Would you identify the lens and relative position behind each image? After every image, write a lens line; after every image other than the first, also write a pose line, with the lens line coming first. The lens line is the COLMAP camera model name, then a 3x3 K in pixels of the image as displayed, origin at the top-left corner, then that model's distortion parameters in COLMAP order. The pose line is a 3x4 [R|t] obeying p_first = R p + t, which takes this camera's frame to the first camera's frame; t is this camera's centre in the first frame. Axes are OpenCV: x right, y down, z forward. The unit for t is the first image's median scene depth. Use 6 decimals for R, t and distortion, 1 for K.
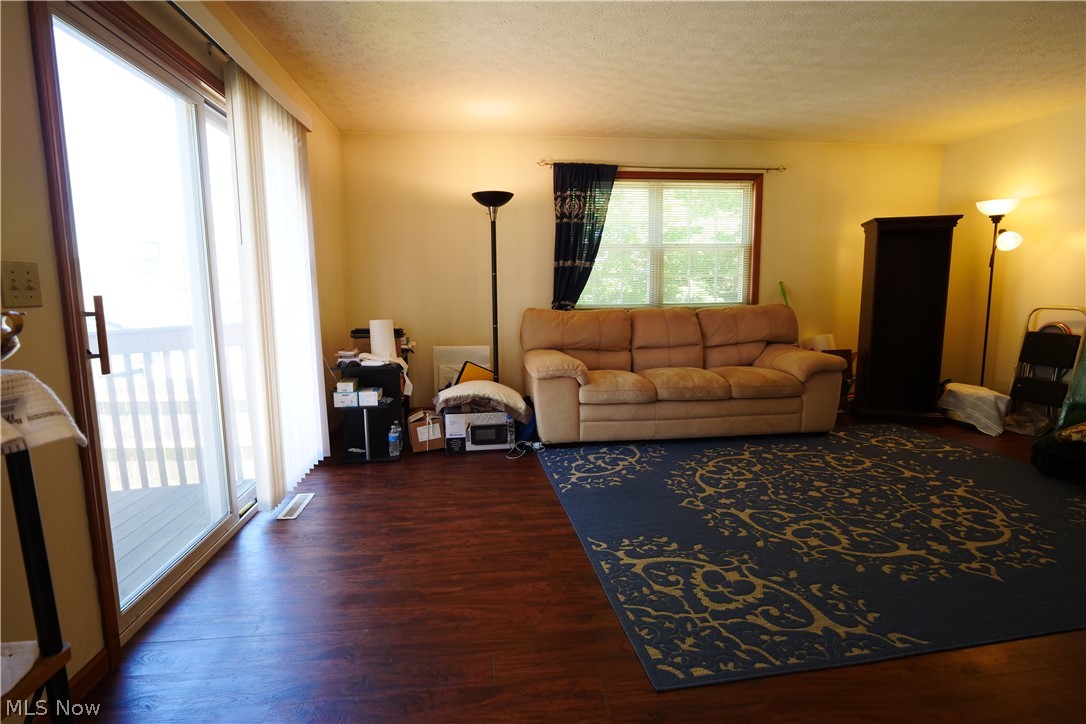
lens RADIAL K [[527.3, 0, 539.2], [0, 527.3, 353.8], [0, 0, 1]] dist [-0.013694, -0.001923]
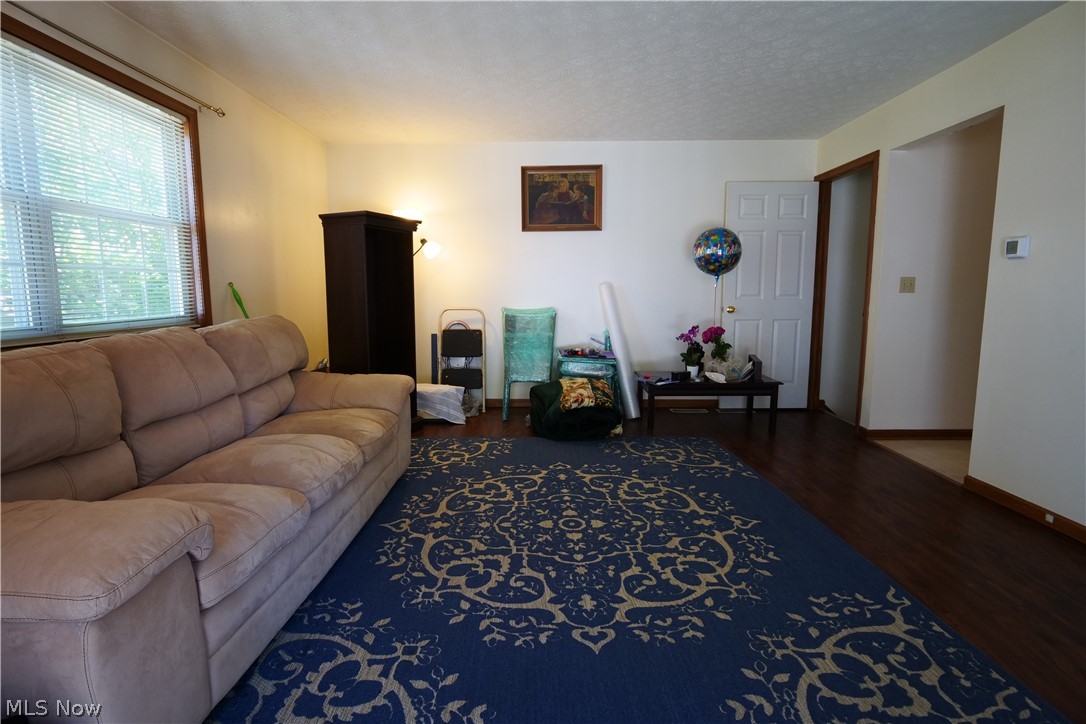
lens RADIAL K [[527.3, 0, 537.3], [0, 527.3, 353.4], [0, 0, 1]] dist [-0.013694, -0.001923]
pose [[0.135935, -0.110565, 0.984529, -0.224860], [0.119989, 0.988275, 0.094419, -0.087514], [-0.983425, 0.105297, 0.147608, 0.720332]]
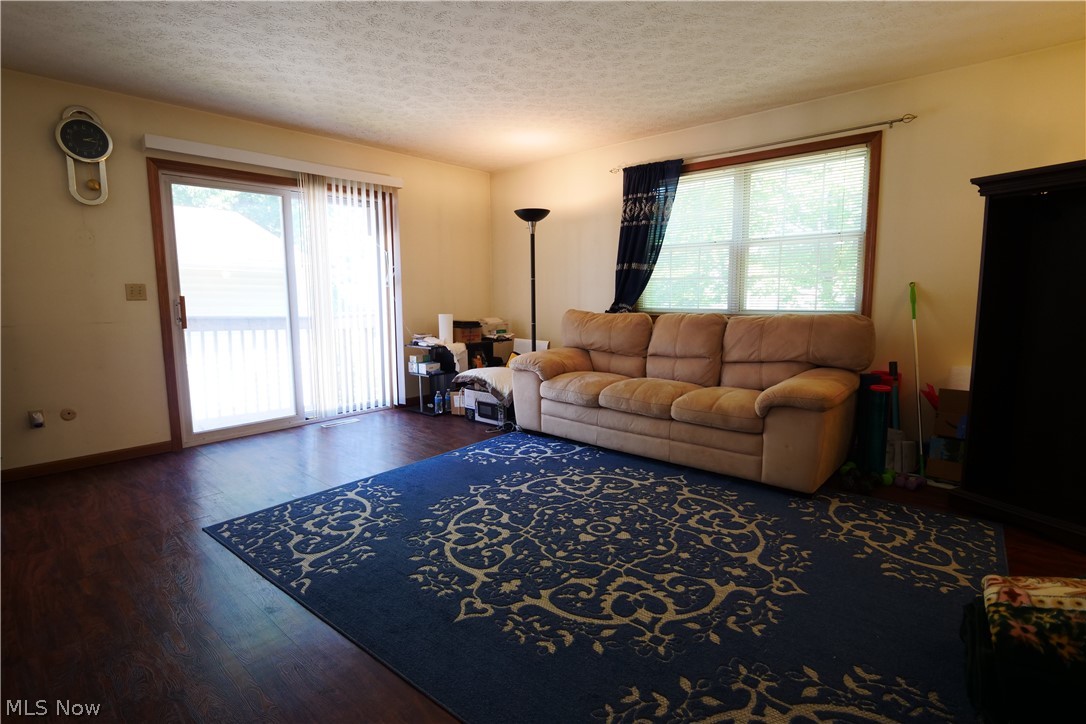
lens RADIAL K [[527.3, 0, 539.6], [0, 527.3, 354.8], [0, 0, 1]] dist [-0.013694, -0.001923]
pose [[0.666576, 0.093562, -0.739542, 0.896076], [-0.089847, 0.994943, 0.044891, -0.043023], [0.740003, 0.036523, 0.671611, 0.262520]]
